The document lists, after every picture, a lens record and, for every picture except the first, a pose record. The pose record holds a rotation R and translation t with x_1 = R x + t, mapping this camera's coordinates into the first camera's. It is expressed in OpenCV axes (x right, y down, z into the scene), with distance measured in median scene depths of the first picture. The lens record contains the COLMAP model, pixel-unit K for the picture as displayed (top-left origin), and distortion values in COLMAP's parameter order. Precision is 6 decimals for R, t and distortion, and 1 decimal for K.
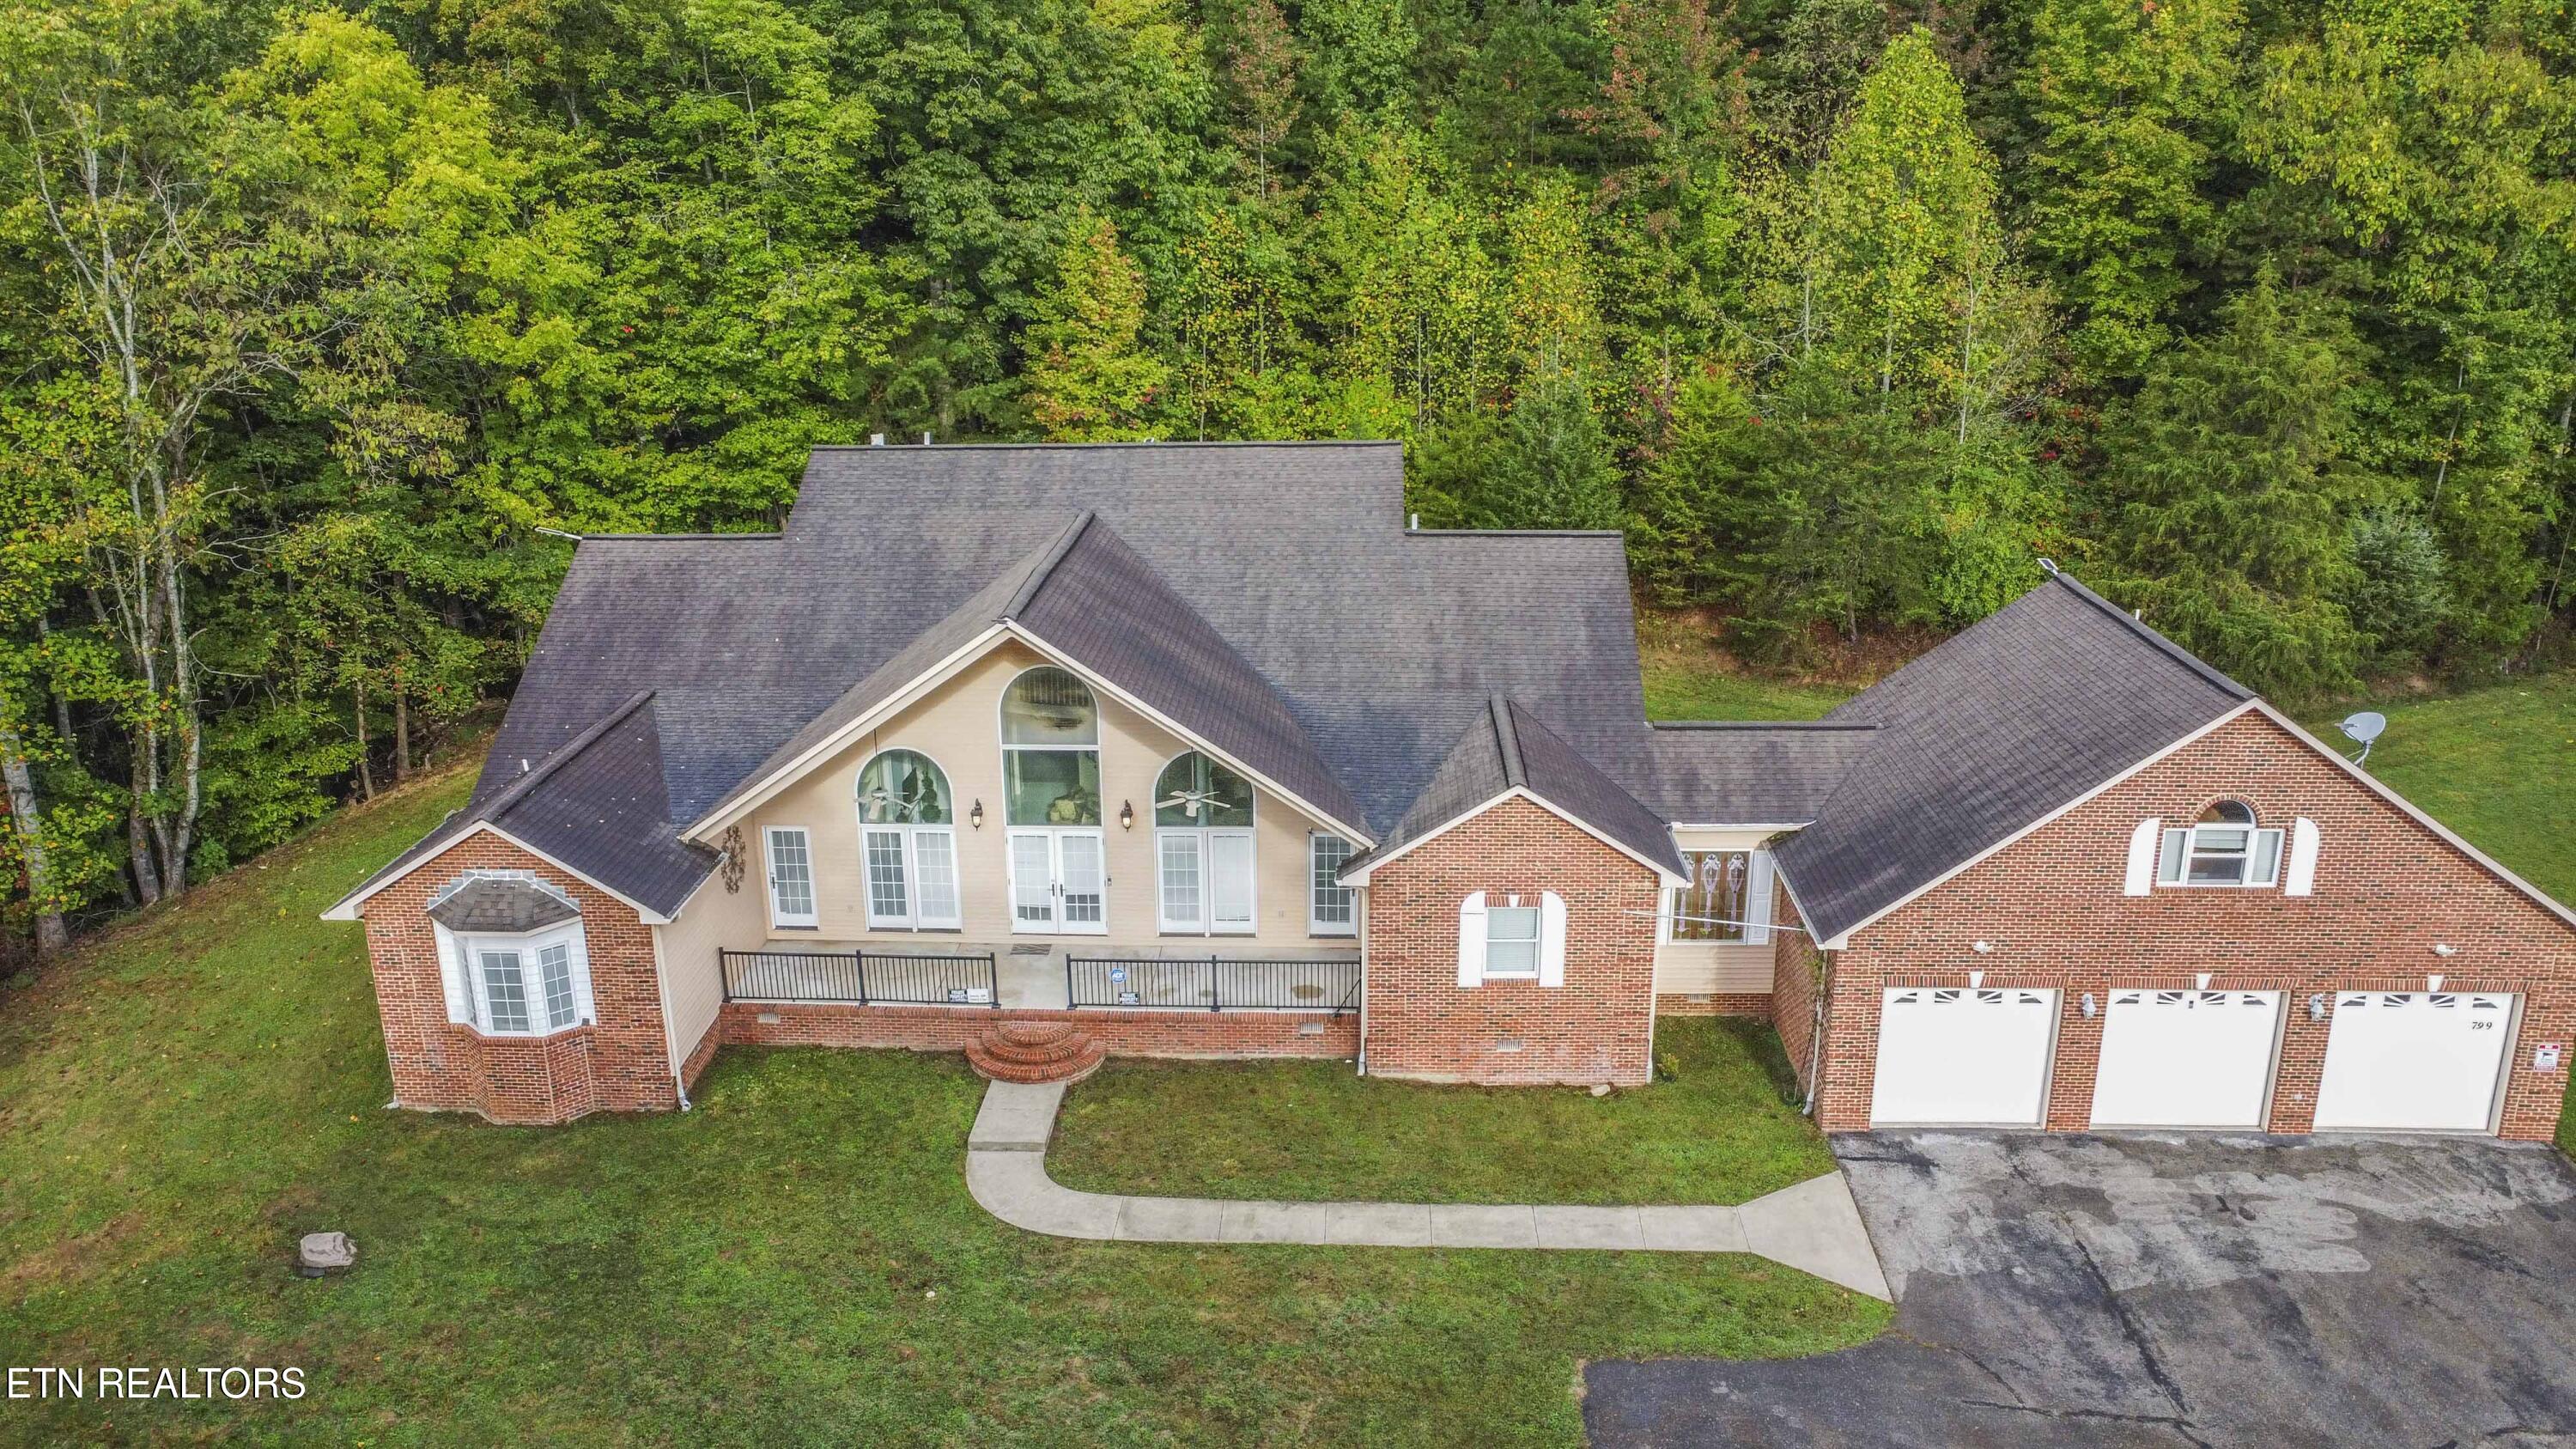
lens RADIAL K [[1900.1, 0, 1279.2], [0, 1900.1, 729.6], [0, 0, 1]] dist [-0.087070, 0.105535]
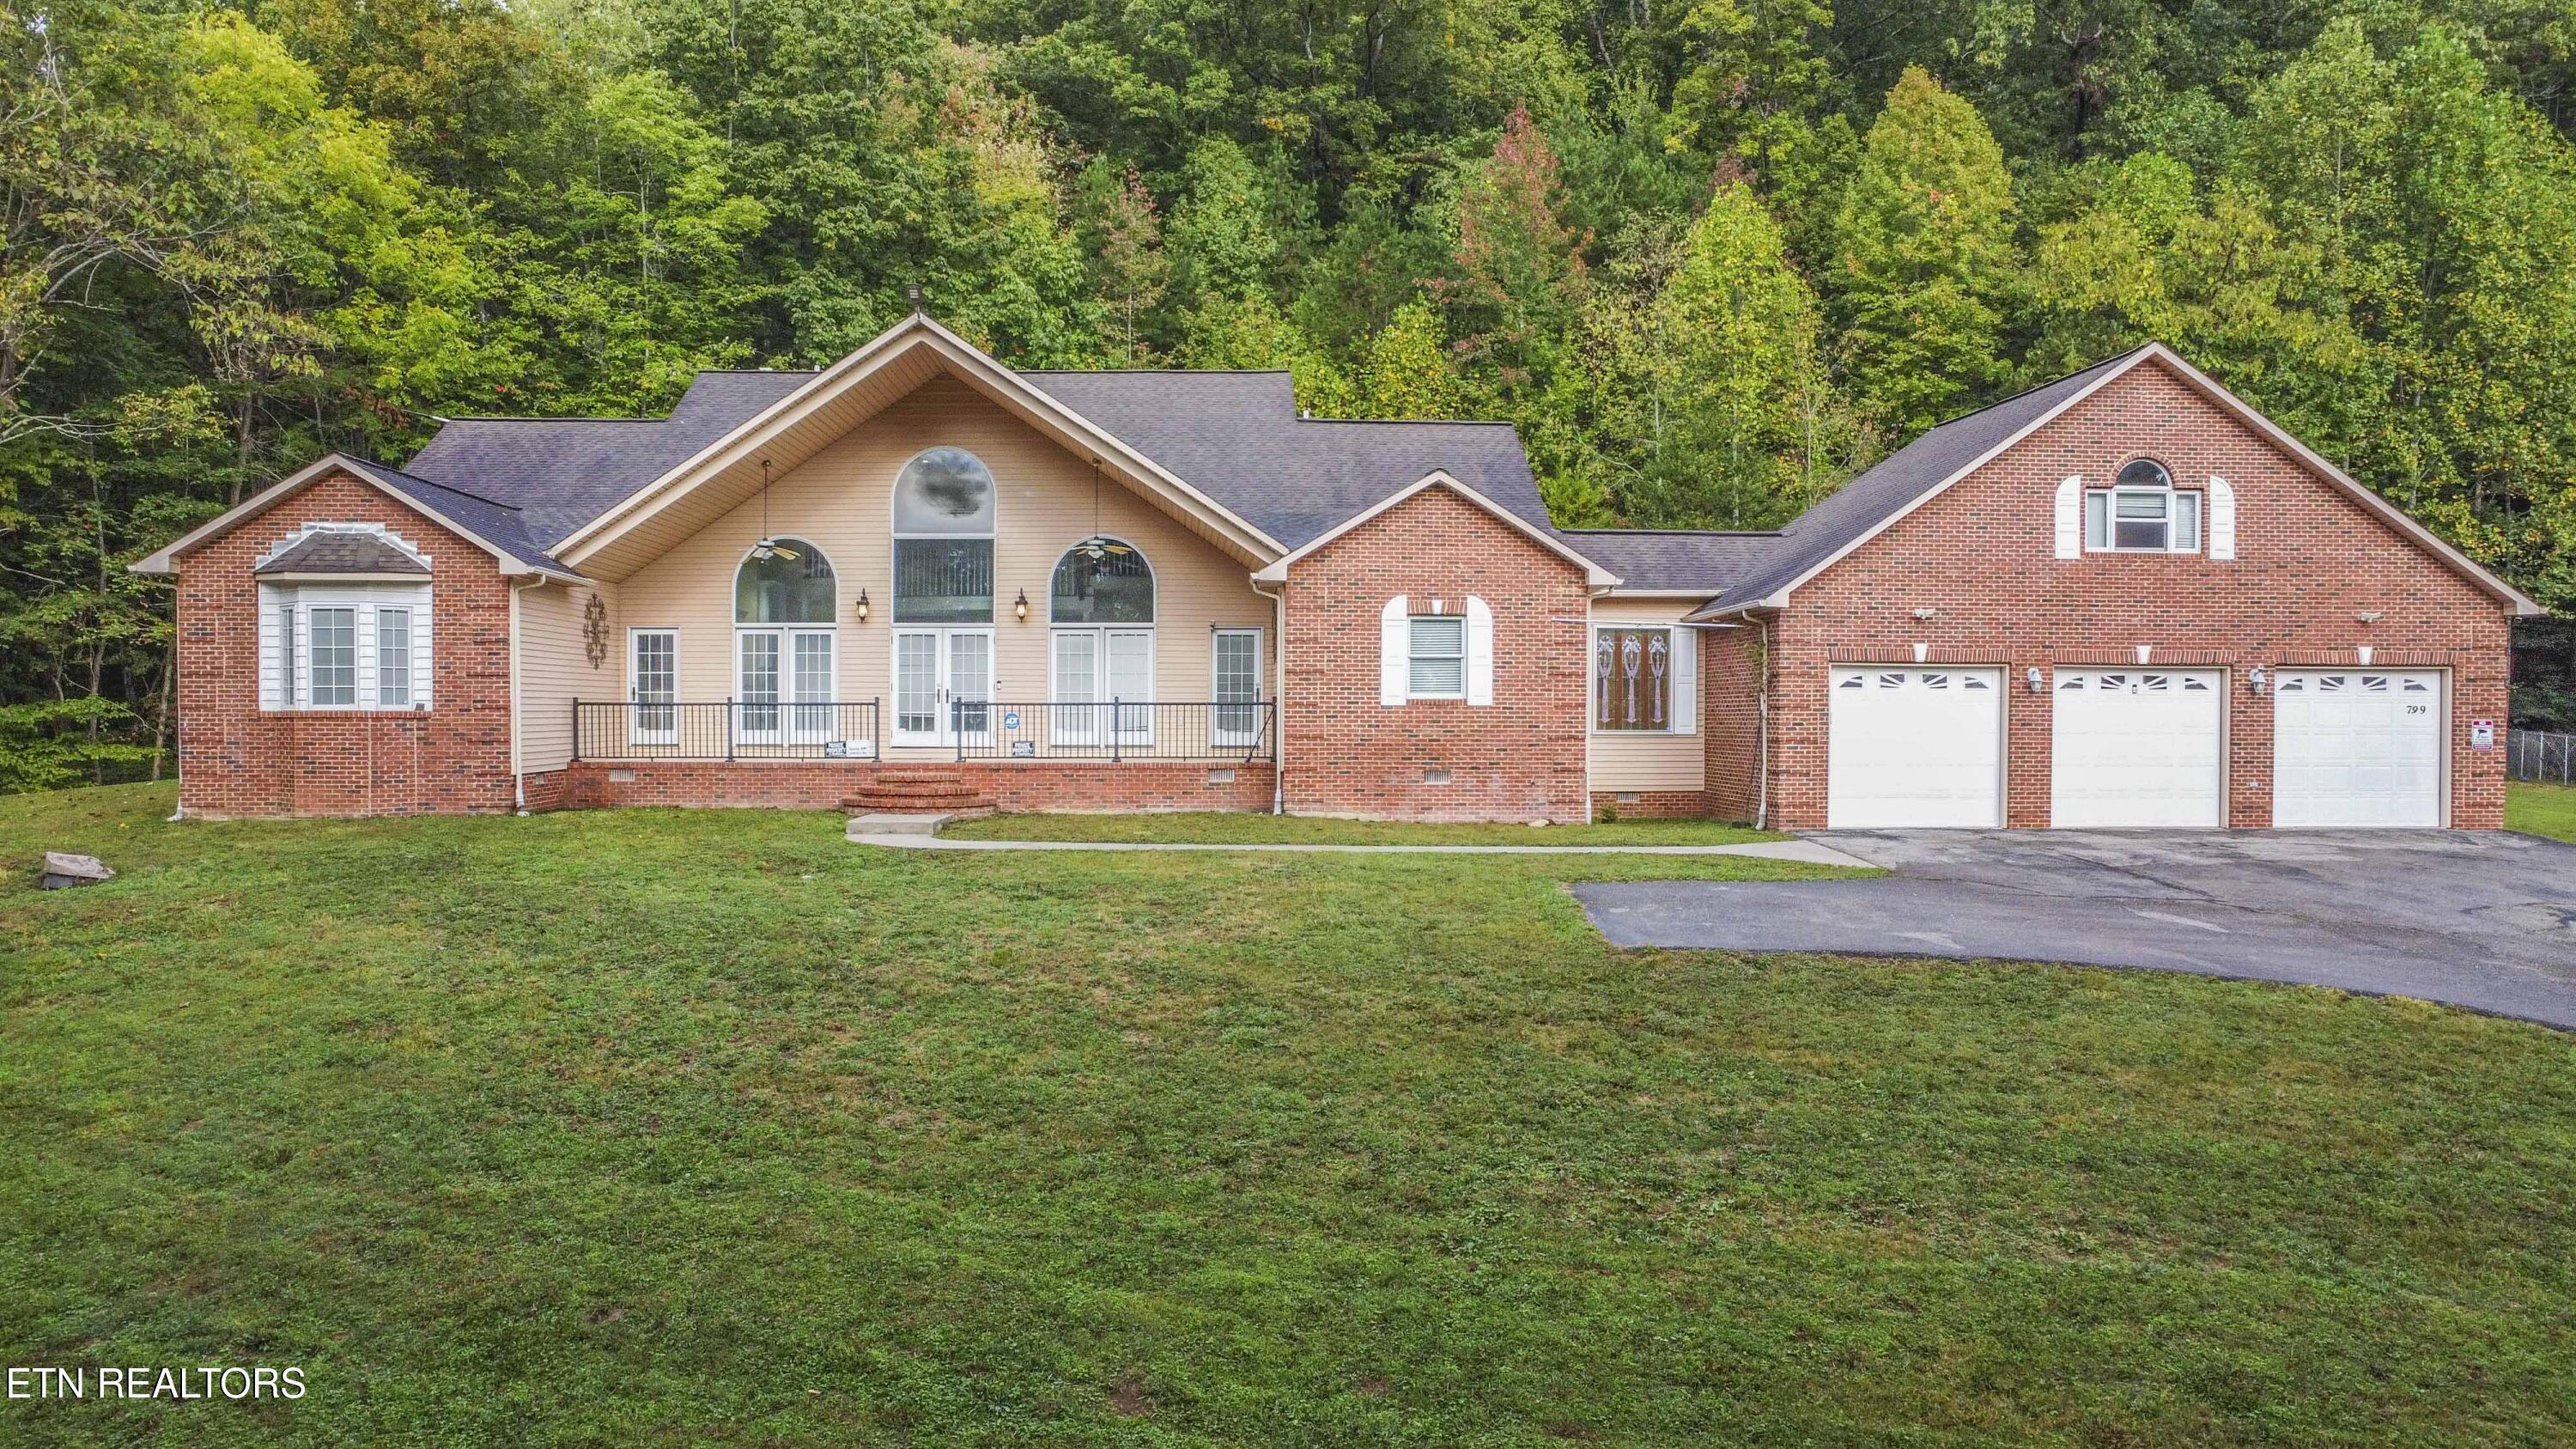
lens RADIAL K [[1900.1, 0, 1284.9], [0, 1900.1, 734.1], [0, 0, 1]] dist [-0.087070, 0.105535]
pose [[0.995187, 0.011645, 0.097305, -0.043496], [0.017164, 0.956856, -0.290054, 0.404099], [-0.096484, 0.290328, 0.952051, 0.108879]]
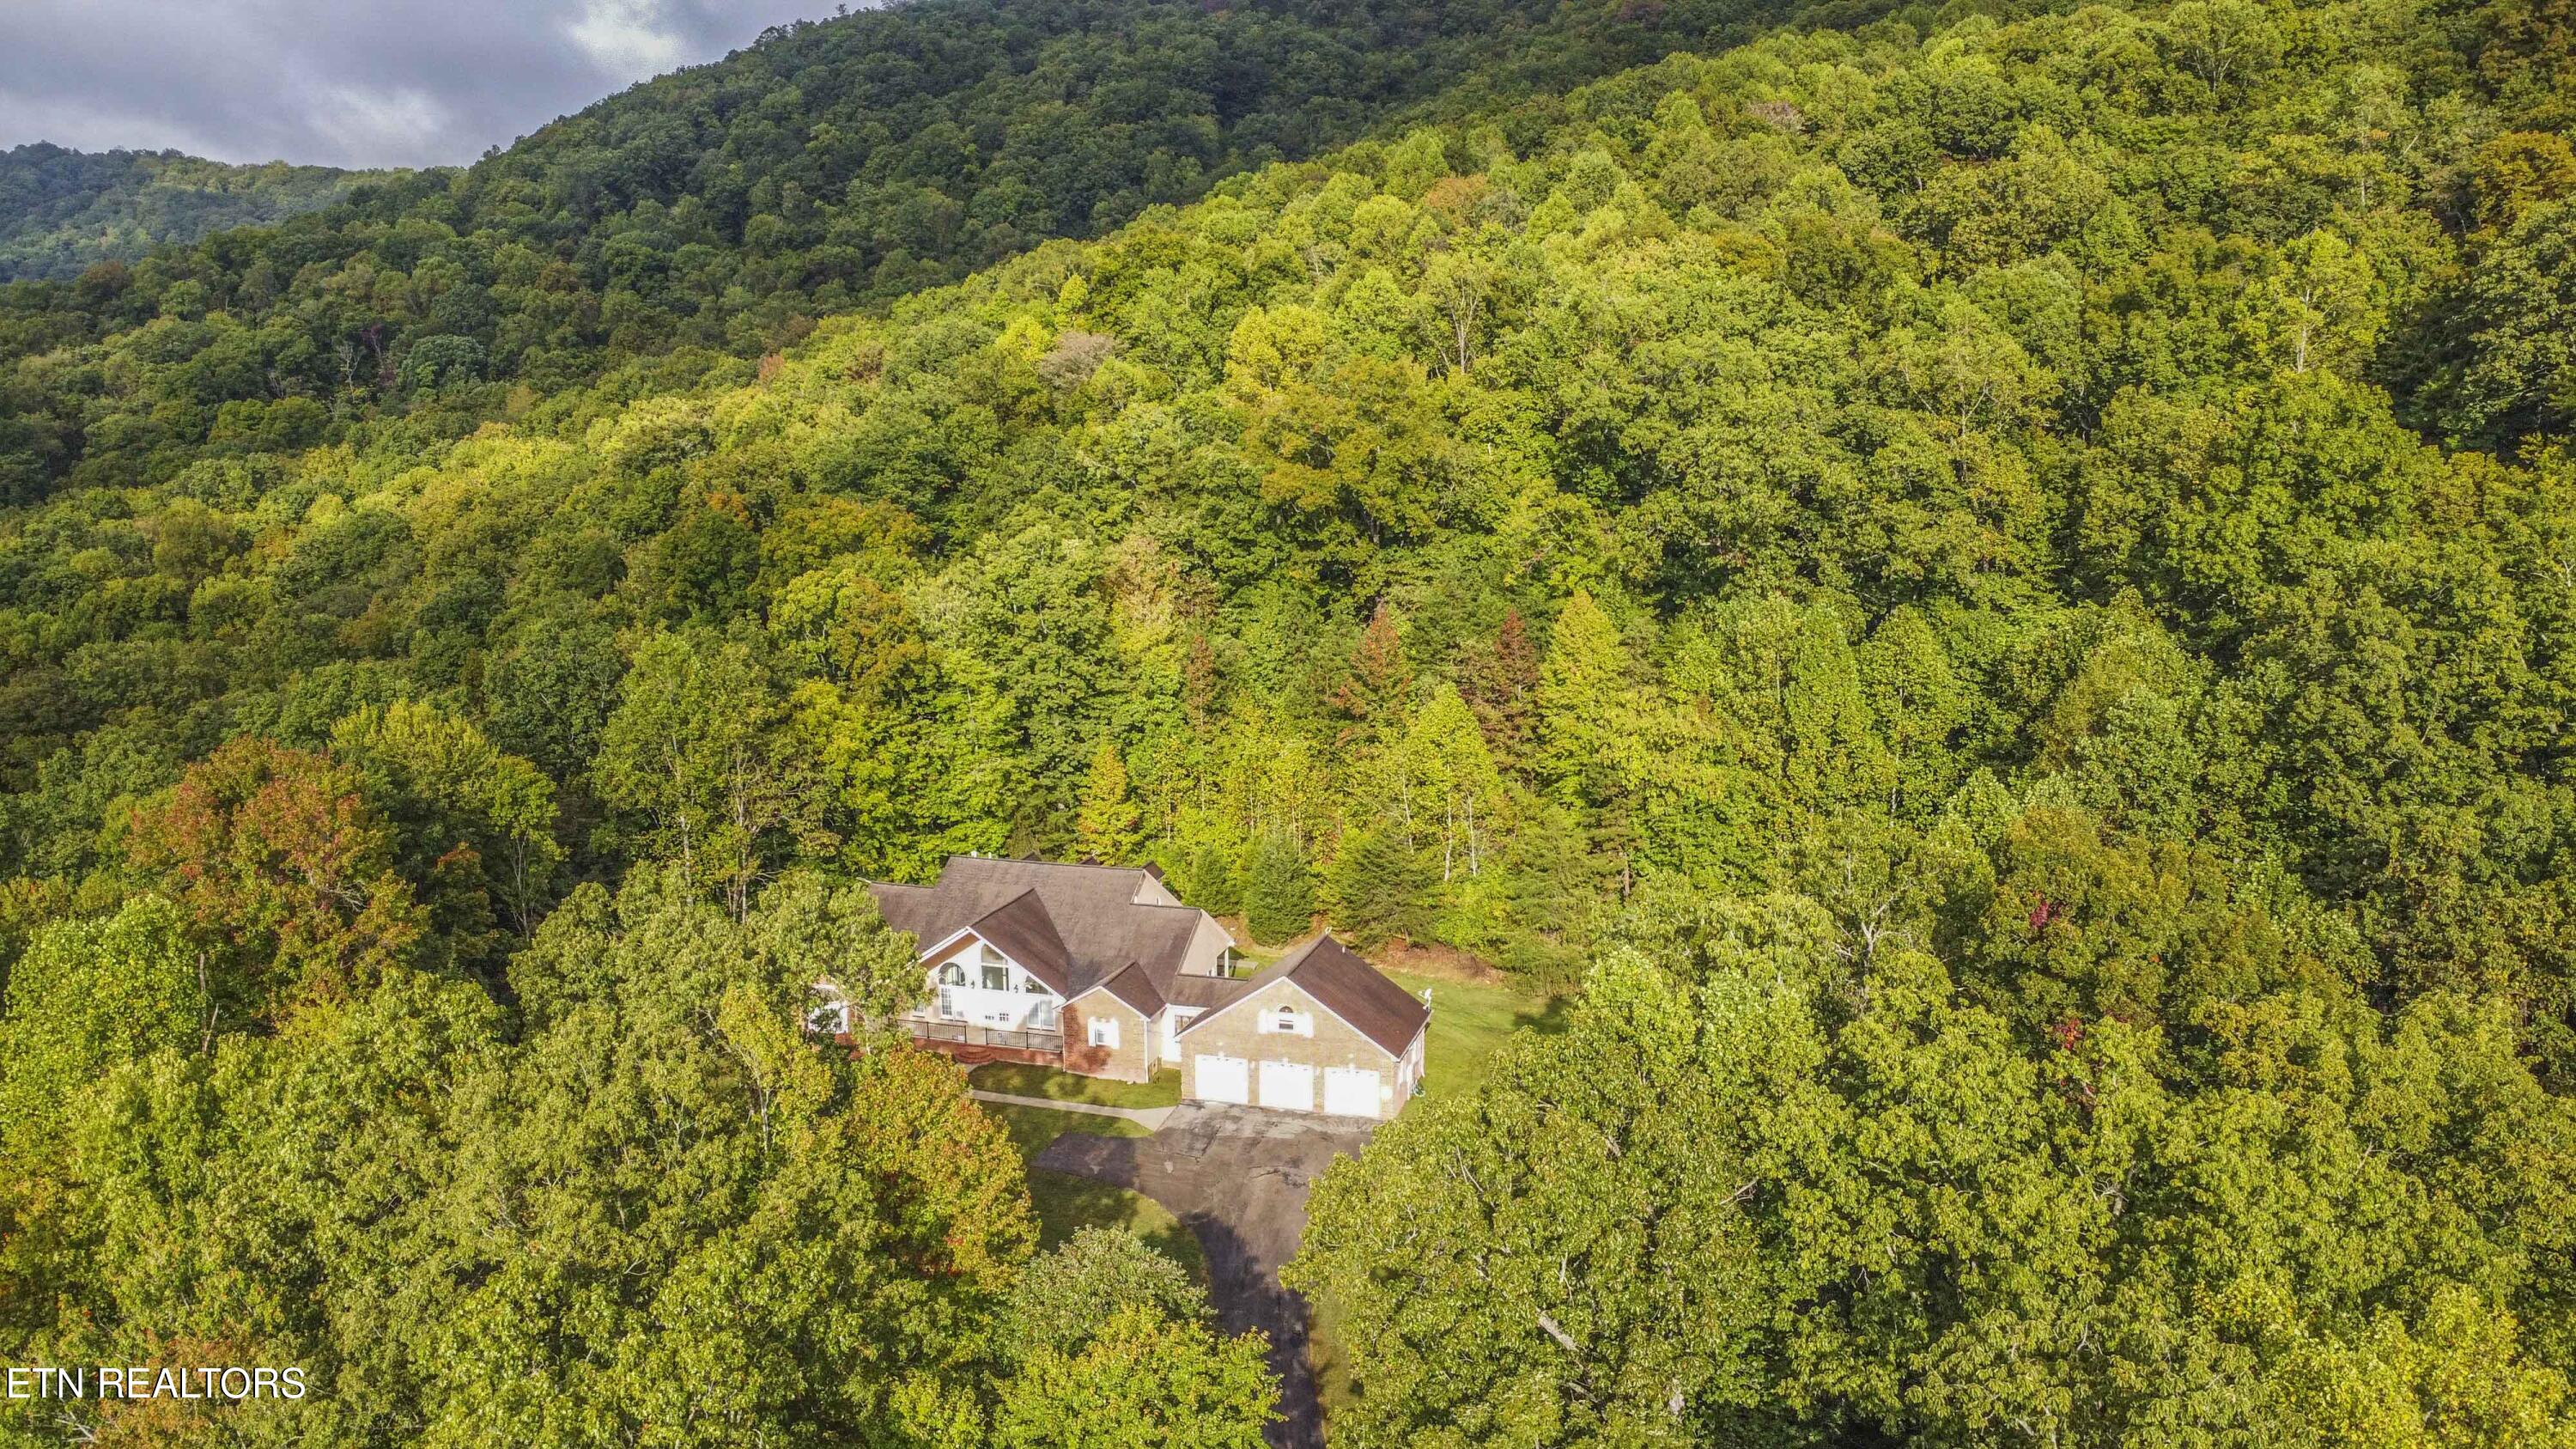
lens RADIAL K [[1900.1, 0, 1273.3], [0, 1900.1, 723.3], [0, 0, 1]] dist [-0.087070, 0.105535]
pose [[0.973713, 0.046976, -0.222883, 1.082312], [-0.075325, 0.989858, -0.120446, -0.048547], [0.214965, 0.134069, 0.967376, -2.148523]]
